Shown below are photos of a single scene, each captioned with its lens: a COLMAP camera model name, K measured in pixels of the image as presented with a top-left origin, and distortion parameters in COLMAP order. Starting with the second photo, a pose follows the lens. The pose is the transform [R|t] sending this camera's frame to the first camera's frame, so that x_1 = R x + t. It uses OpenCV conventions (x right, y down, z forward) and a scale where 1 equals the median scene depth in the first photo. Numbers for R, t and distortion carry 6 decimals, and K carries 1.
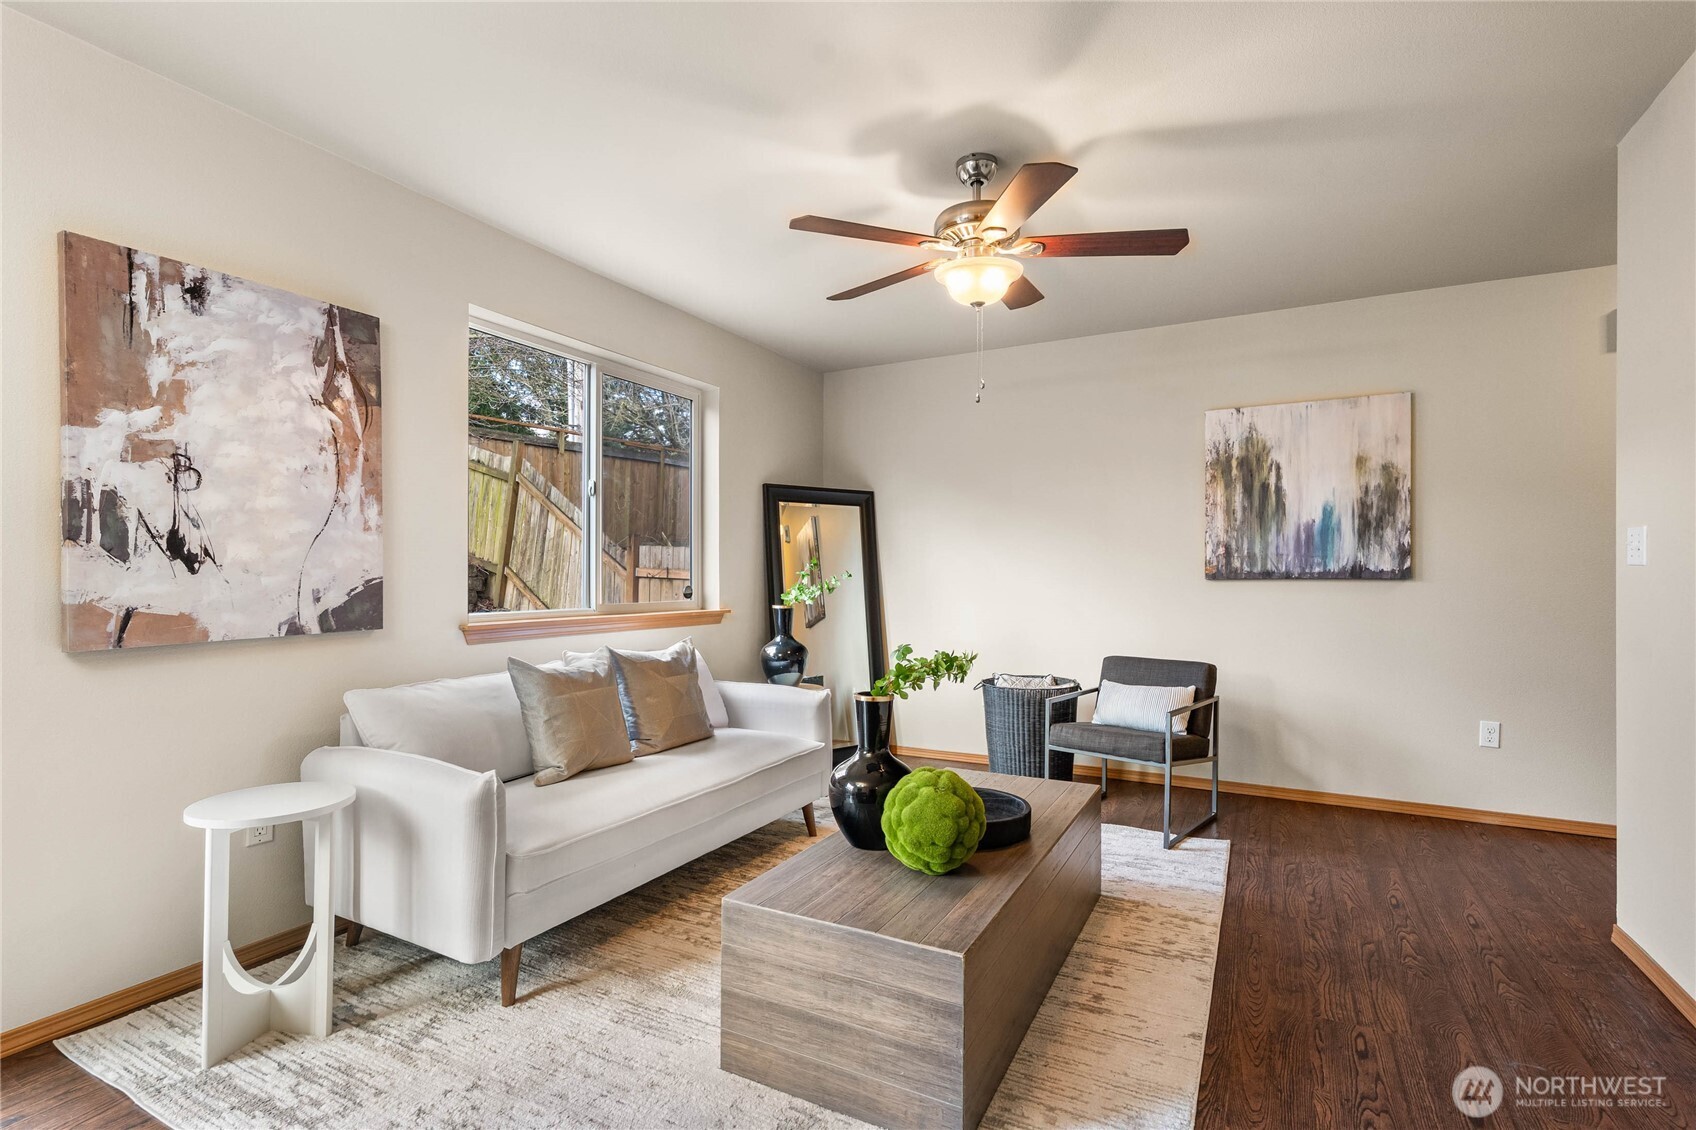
lens RADIAL K [[776.3, 0, 848.8], [0, 776.3, 572.2], [0, 0, 1]] dist [-0.001037, 0.000644]
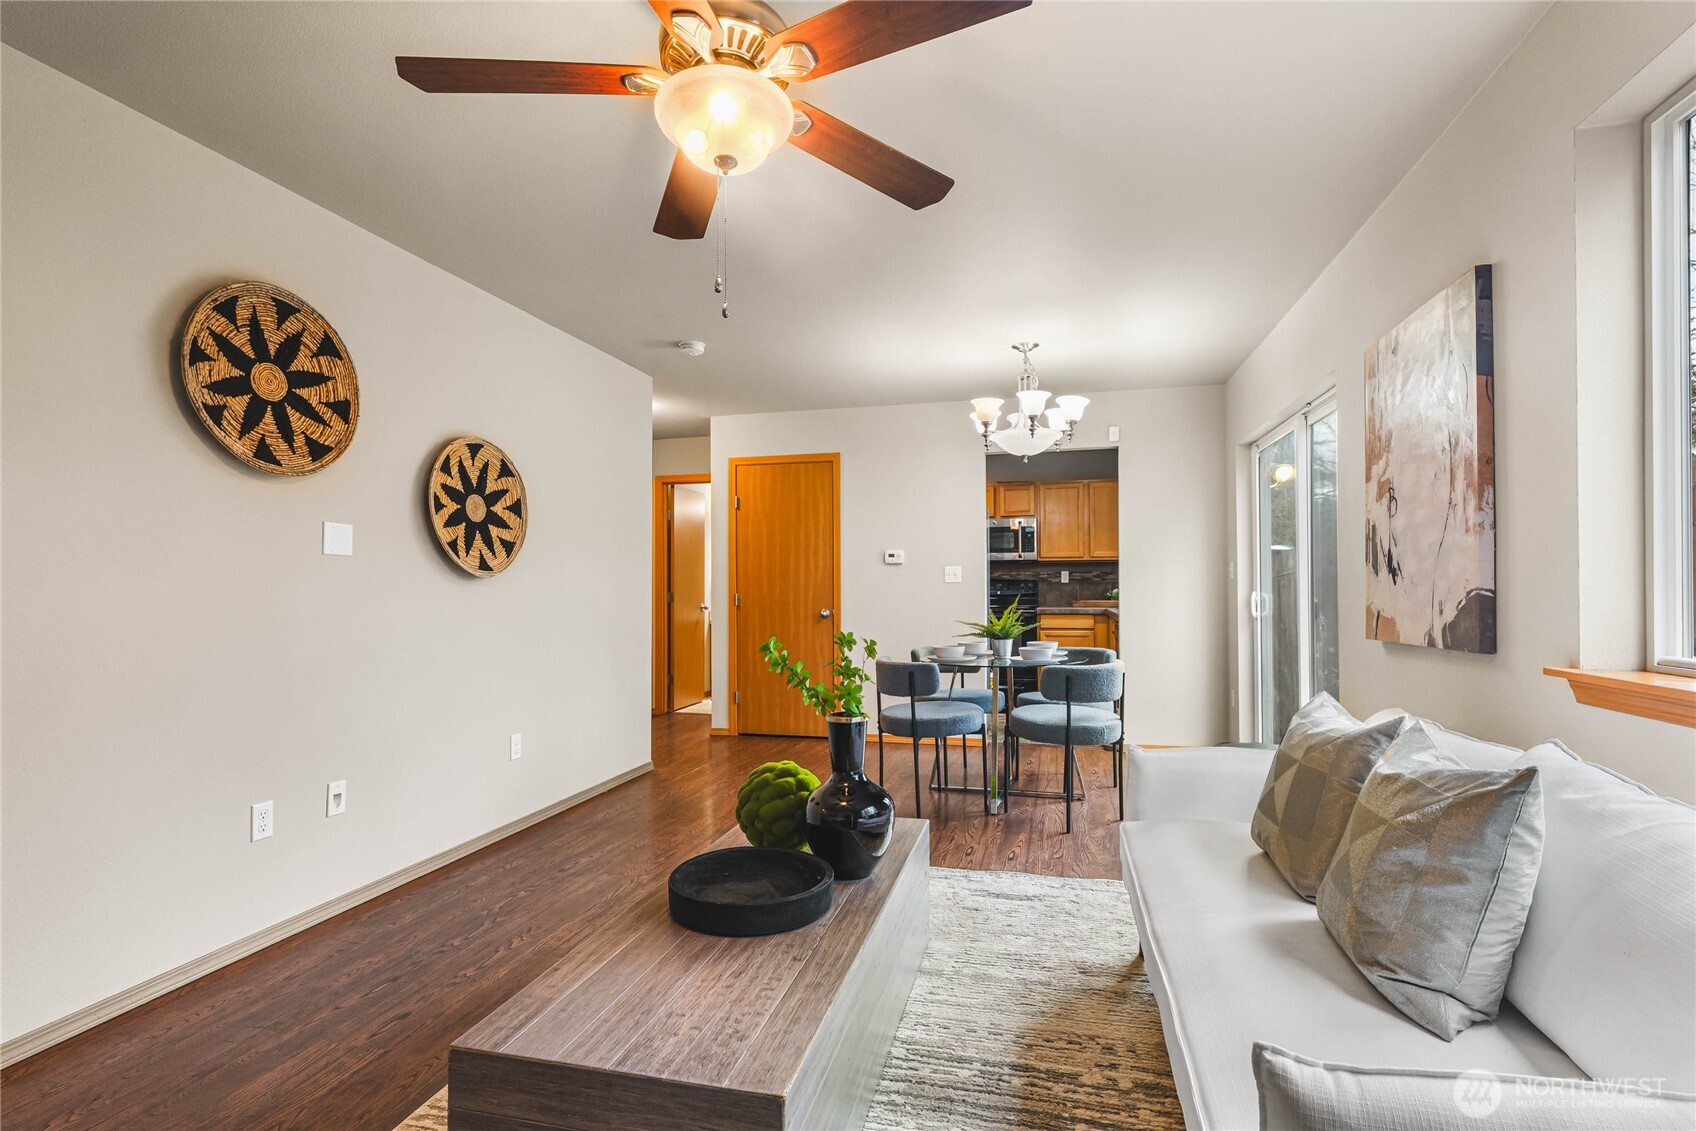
lens RADIAL K [[776.3, 0, 848.4], [0, 776.3, 576.5], [0, 0, 1]] dist [-0.001037, 0.000644]
pose [[-0.970843, 0.003126, -0.239694, 0.229533], [0.007920, 0.999787, -0.019041, 0.004621], [0.239584, -0.020384, -0.970662, 1.730975]]
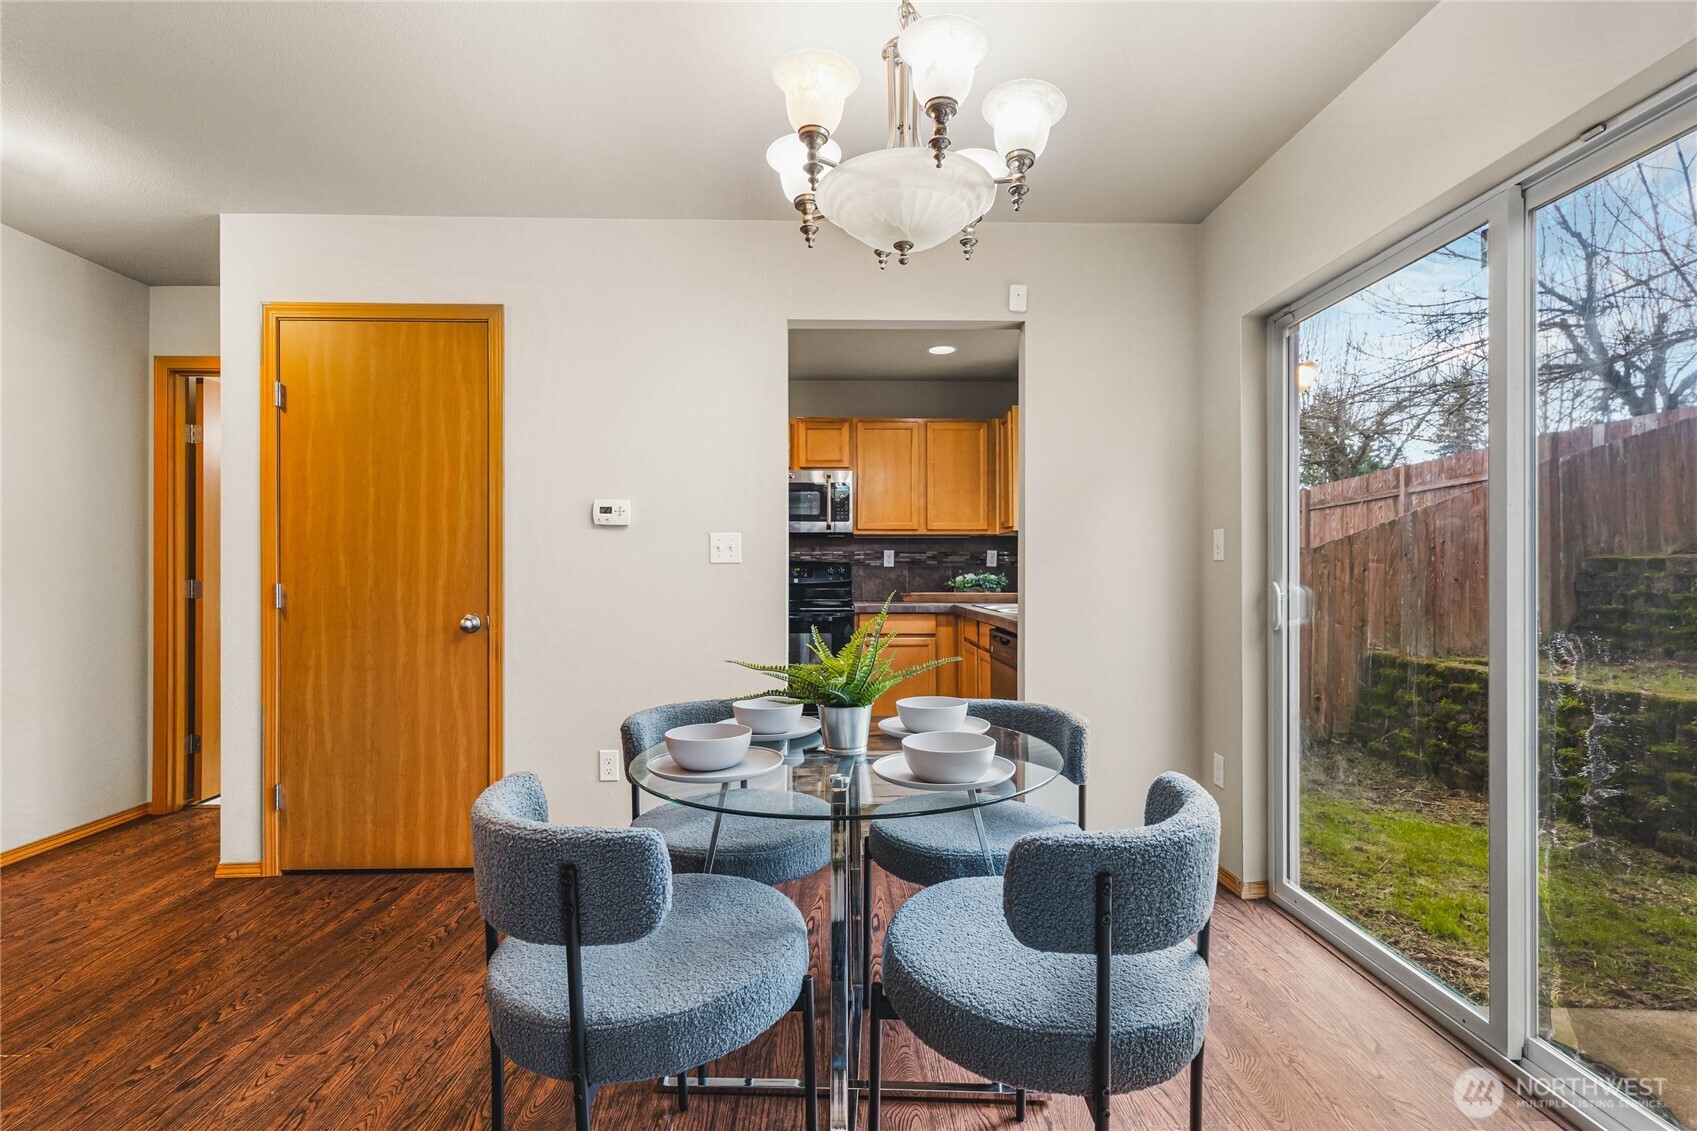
lens RADIAL K [[776.7, 0, 845.4], [0, 776.7, 570.4], [0, 0, 1]] dist [-0.001037, 0.000644]
pose [[-0.867545, 0.000867, -0.497358, -0.203136], [0.004966, 0.999964, -0.006918, 0.001545], [0.497334, -0.008471, -0.867518, 0.663291]]
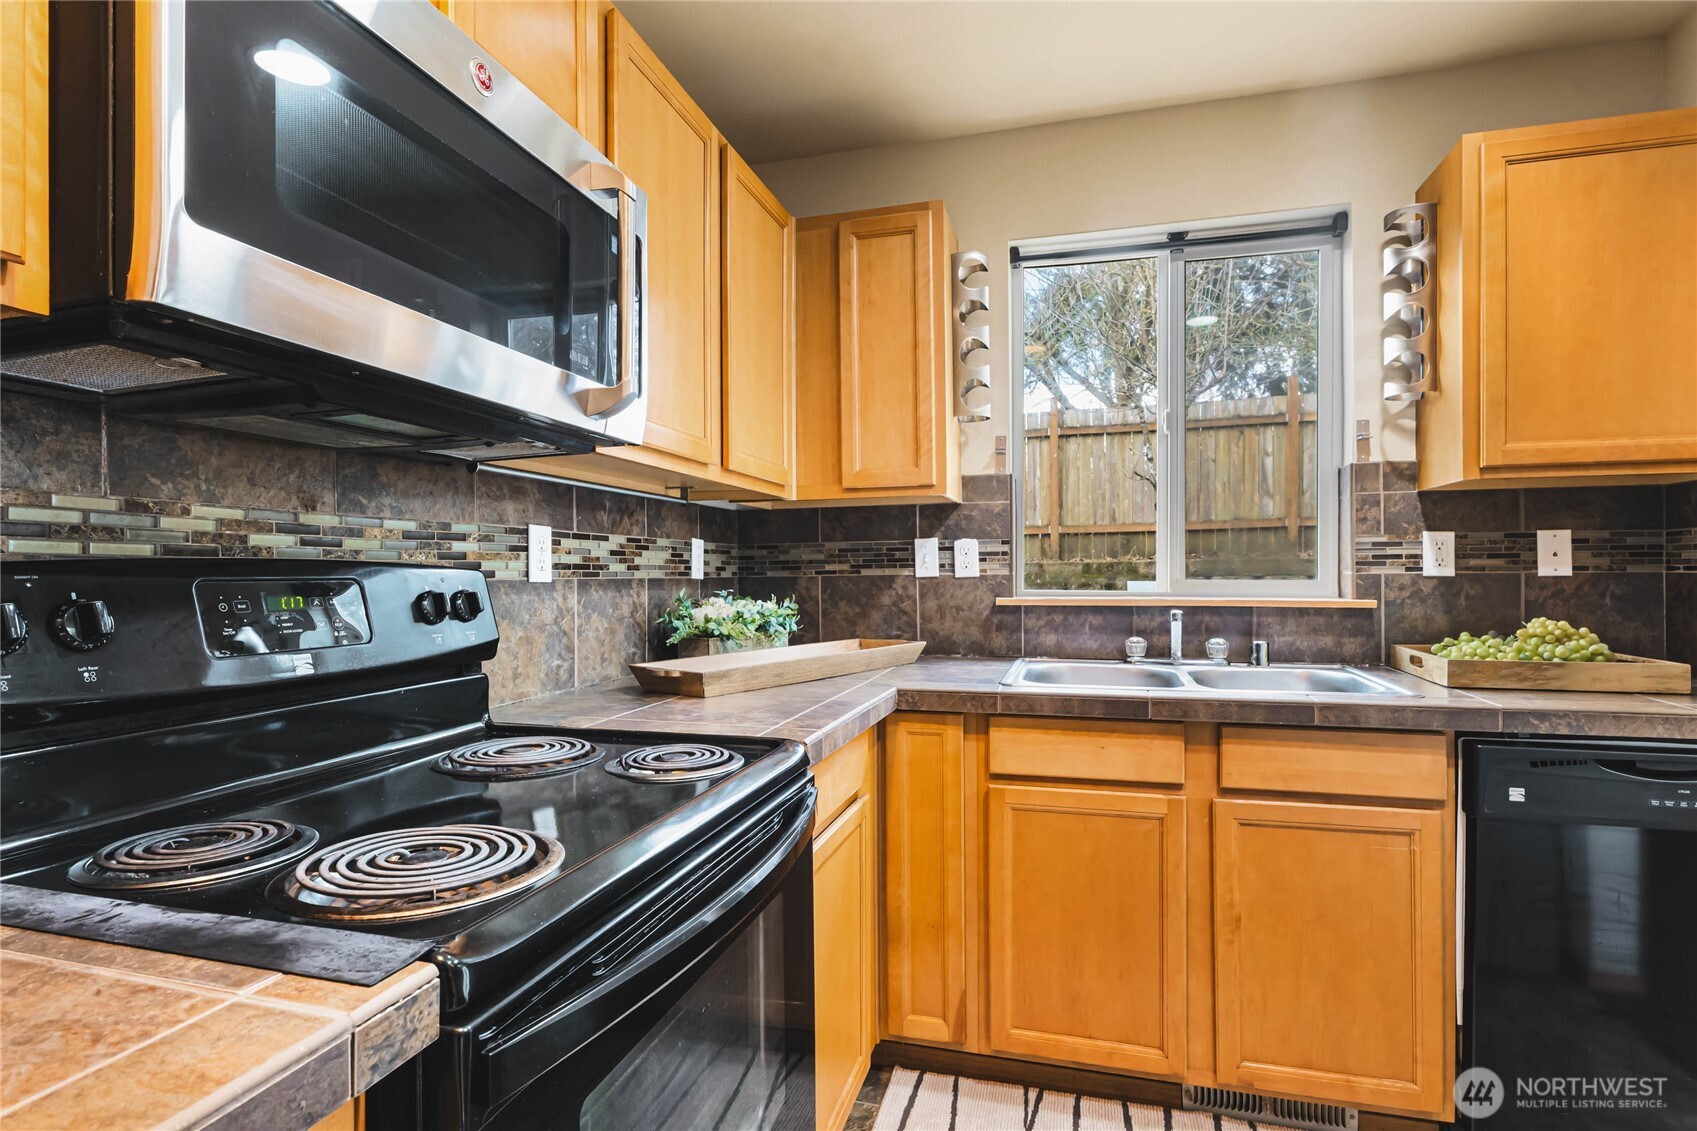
lens RADIAL K [[849.2, 0, 841.9], [0, 849.2, 567.1], [0, 0, 1]] dist [0.011114, -0.000195]
pose [[0.223317, -0.007280, -0.974719, -0.706687], [0.010015, 0.999936, -0.005173, -0.032250], [0.974694, -0.008606, 0.223376, -1.240233]]
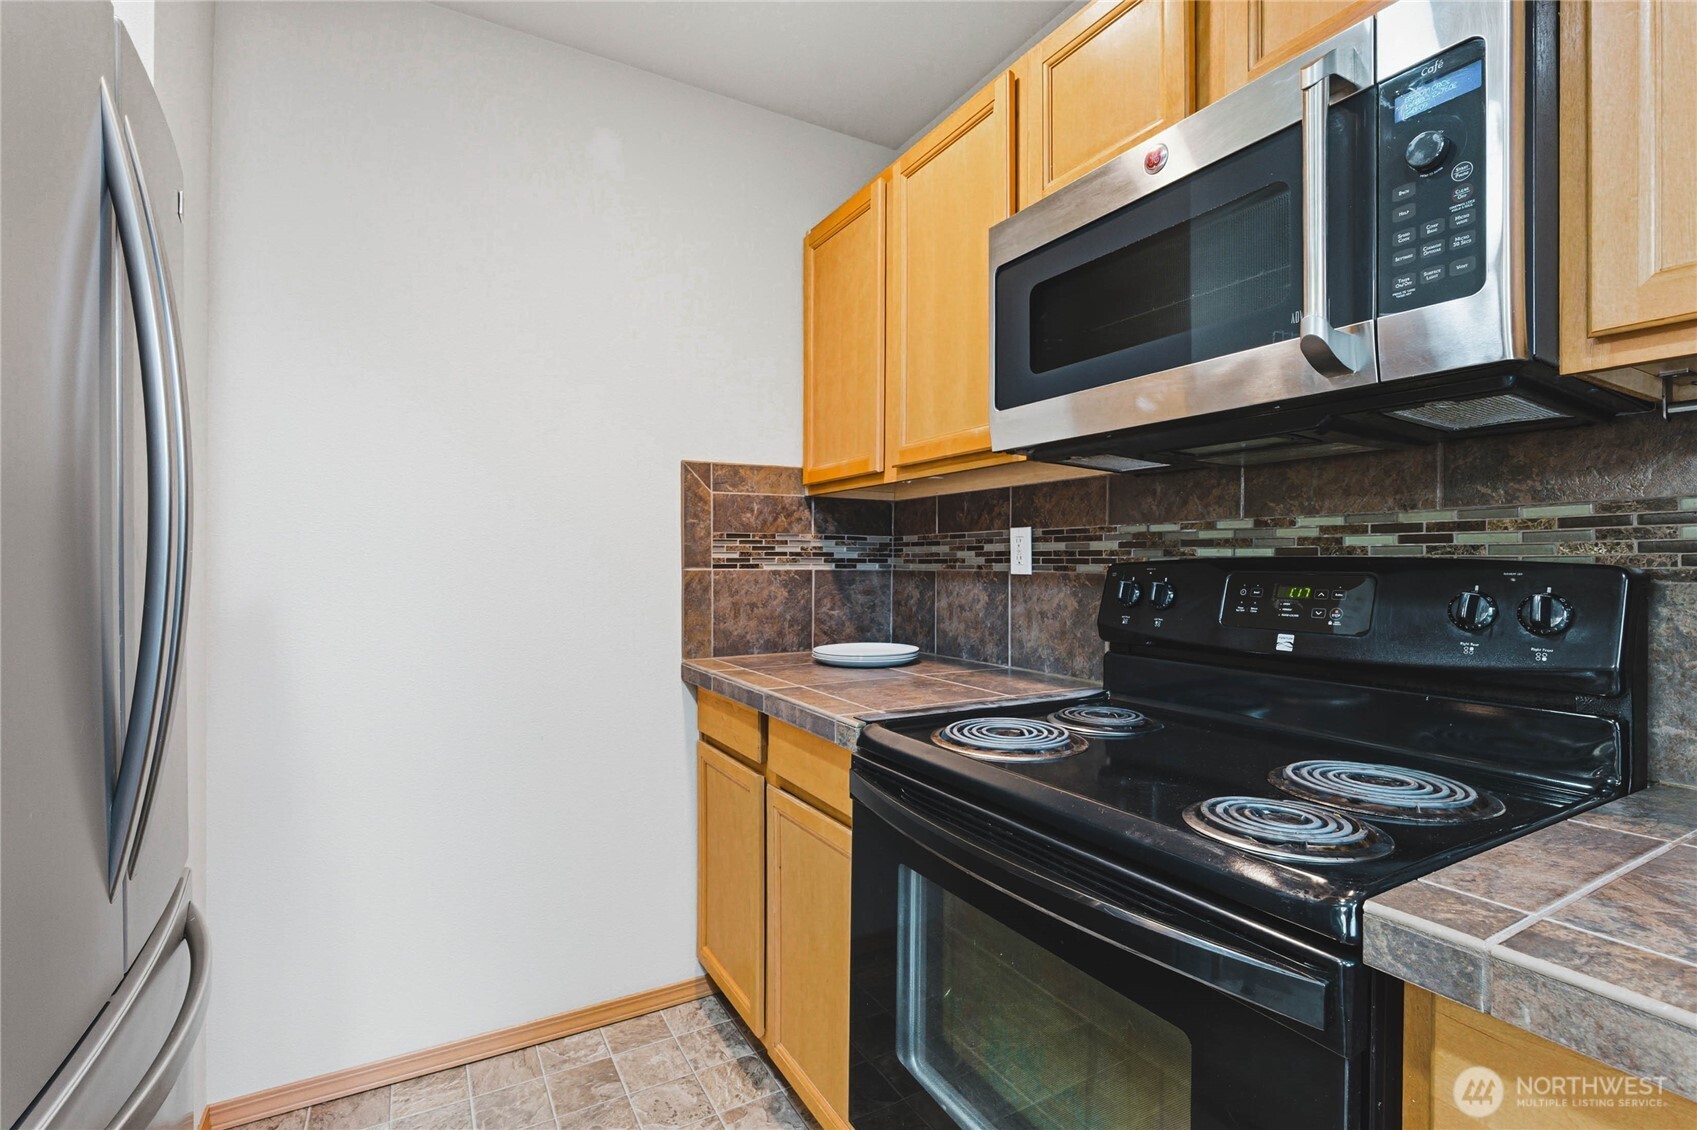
lens RADIAL K [[776.7, 0, 849.8], [0, 776.7, 554.7], [0, 0, 1]] dist [-0.001037, 0.000644]
pose [[-0.853554, 0.001174, 0.521004, -1.254031], [-0.008390, 0.999837, -0.015997, -0.033145], [-0.520937, -0.018026, -0.853405, -0.823283]]
